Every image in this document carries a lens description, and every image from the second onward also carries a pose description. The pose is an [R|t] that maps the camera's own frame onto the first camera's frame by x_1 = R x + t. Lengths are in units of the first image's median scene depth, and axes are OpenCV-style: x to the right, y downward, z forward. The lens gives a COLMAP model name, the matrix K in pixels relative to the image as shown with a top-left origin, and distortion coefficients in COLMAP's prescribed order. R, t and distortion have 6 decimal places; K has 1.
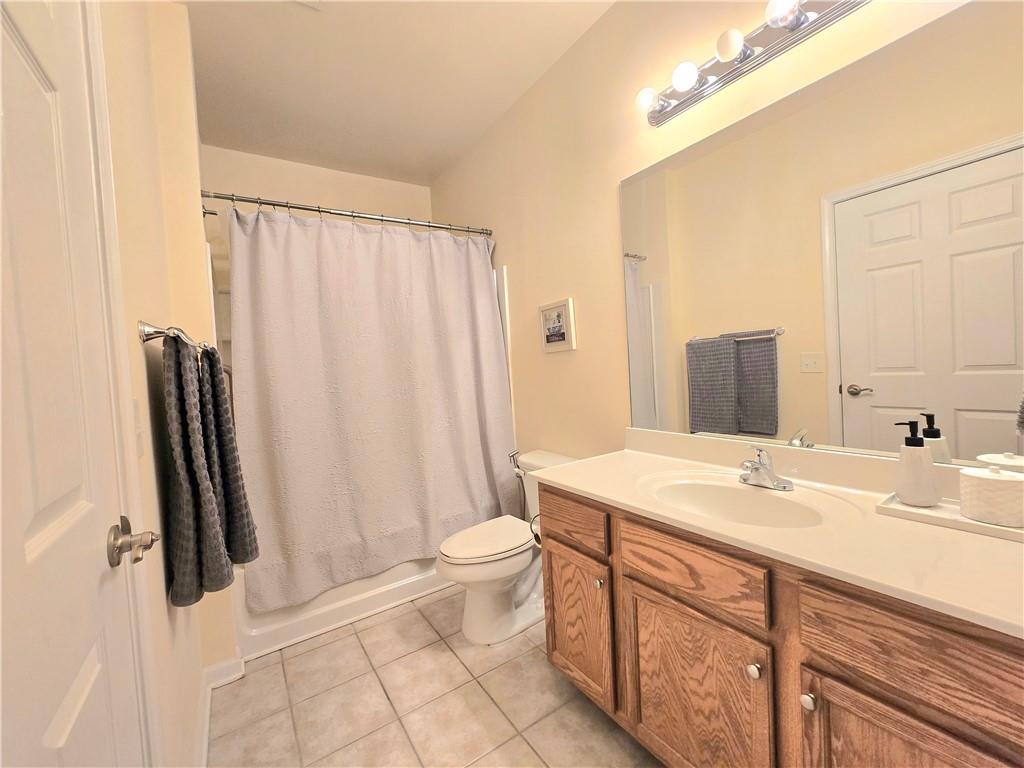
lens RADIAL K [[419.5, 0, 515.1], [0, 419.5, 383.4], [0, 0, 1]] dist [-0.001415, 0.000263]
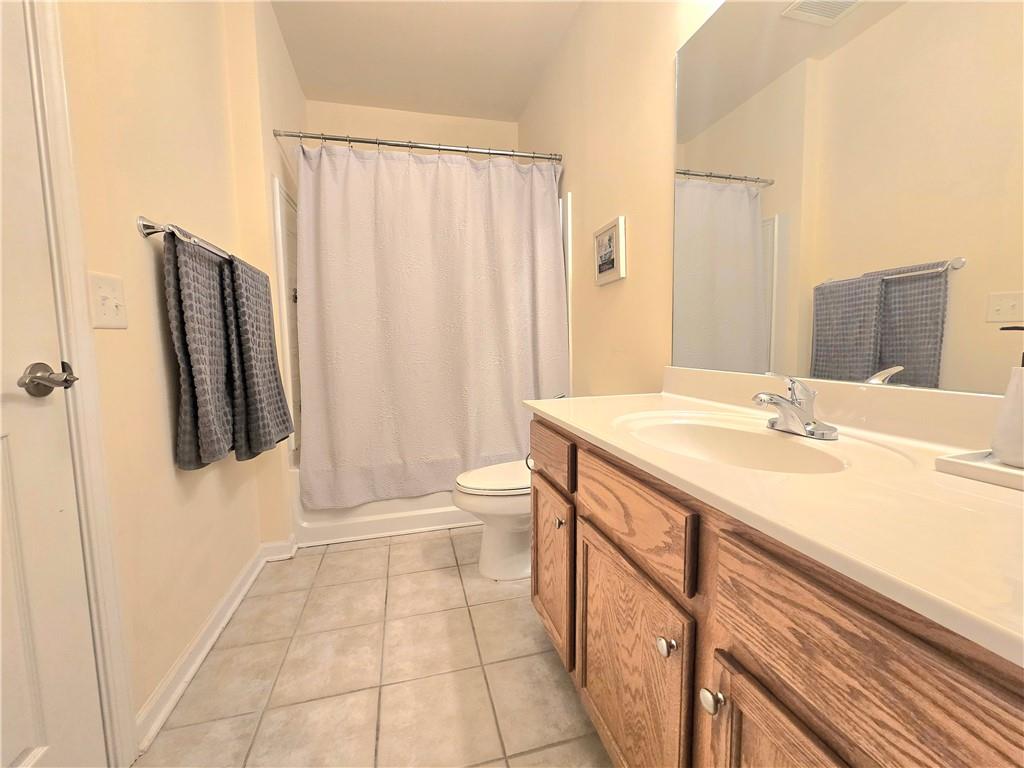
lens RADIAL K [[419.5, 0, 513.9], [0, 419.5, 382.0], [0, 0, 1]] dist [-0.001415, 0.000263]
pose [[0.944552, 0.071112, -0.320569, 0.319101], [-0.049425, 0.995935, 0.075298, 0.112729], [0.324621, -0.055279, 0.944228, 0.152242]]
